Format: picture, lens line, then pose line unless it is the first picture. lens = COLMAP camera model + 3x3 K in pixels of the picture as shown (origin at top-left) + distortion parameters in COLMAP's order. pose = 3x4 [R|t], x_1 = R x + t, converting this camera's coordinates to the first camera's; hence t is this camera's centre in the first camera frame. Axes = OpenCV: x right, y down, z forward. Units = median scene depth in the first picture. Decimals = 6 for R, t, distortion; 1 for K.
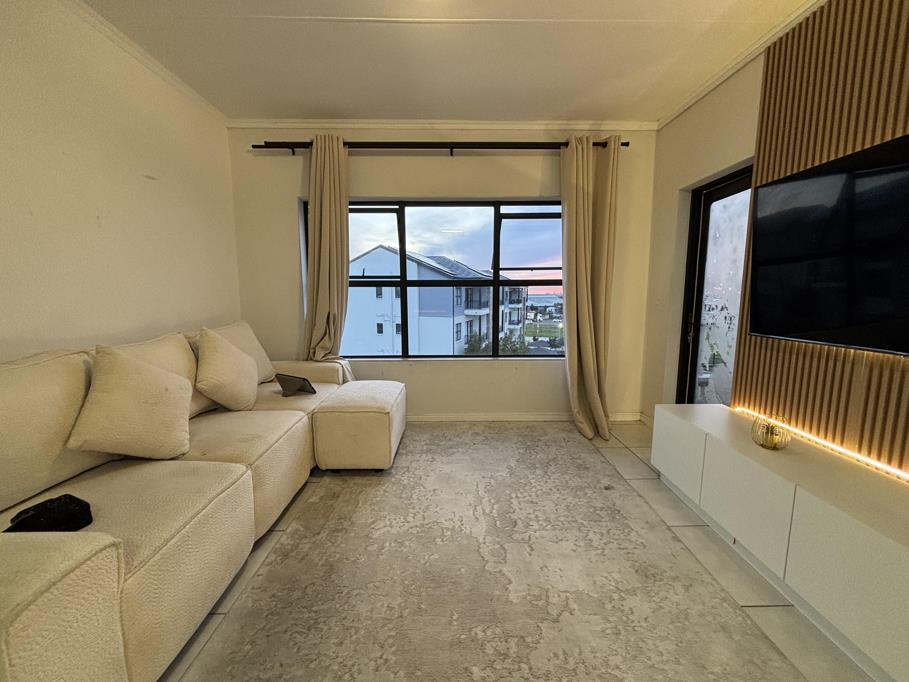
lens RADIAL K [[365.3, 0, 453.1], [0, 365.3, 339.5], [0, 0, 1]] dist [0.000819, -0.000324]
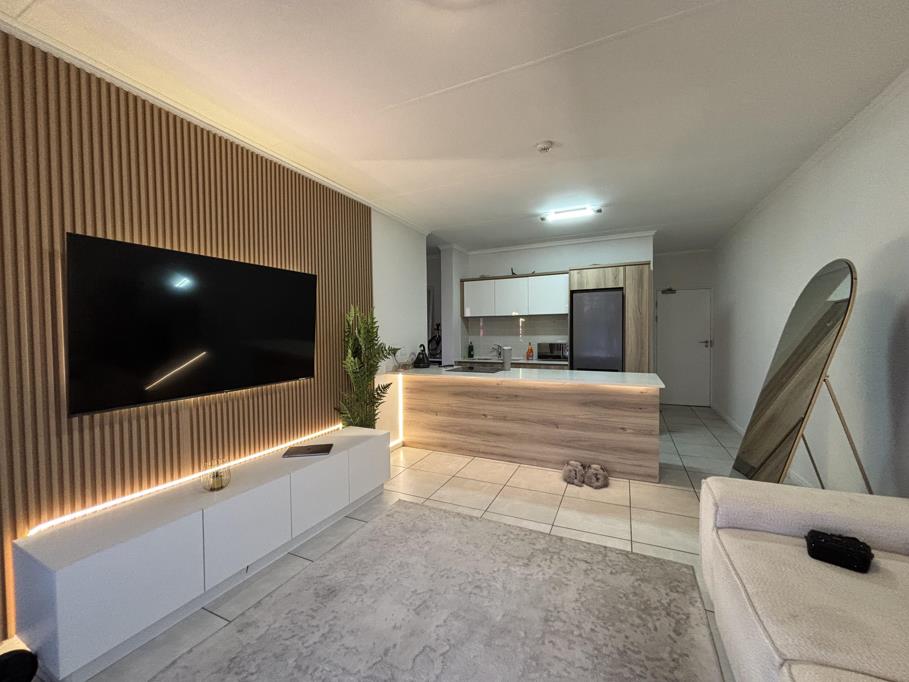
lens RADIAL K [[365.3, 0, 453.1], [0, 365.3, 339.5], [0, 0, 1]] dist [0.000819, -0.000324]
pose [[-0.899567, 0.002336, 0.436776, -0.193044], [0.071045, 0.987452, 0.141039, -0.170974], [-0.430966, 0.157904, -0.888445, 0.980824]]
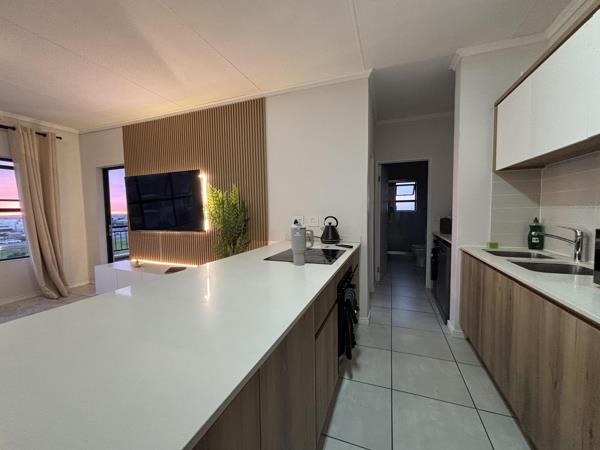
lens RADIAL K [[241.1, 0, 299.1], [0, 241.1, 224.0], [0, 0, 1]] dist [0.000819, -0.000324]
pose [[0.367648, -0.061830, 0.927907, -0.267647], [0.127945, 0.991662, 0.015385, 0.052882], [-0.921122, 0.113065, 0.372493, -0.579971]]
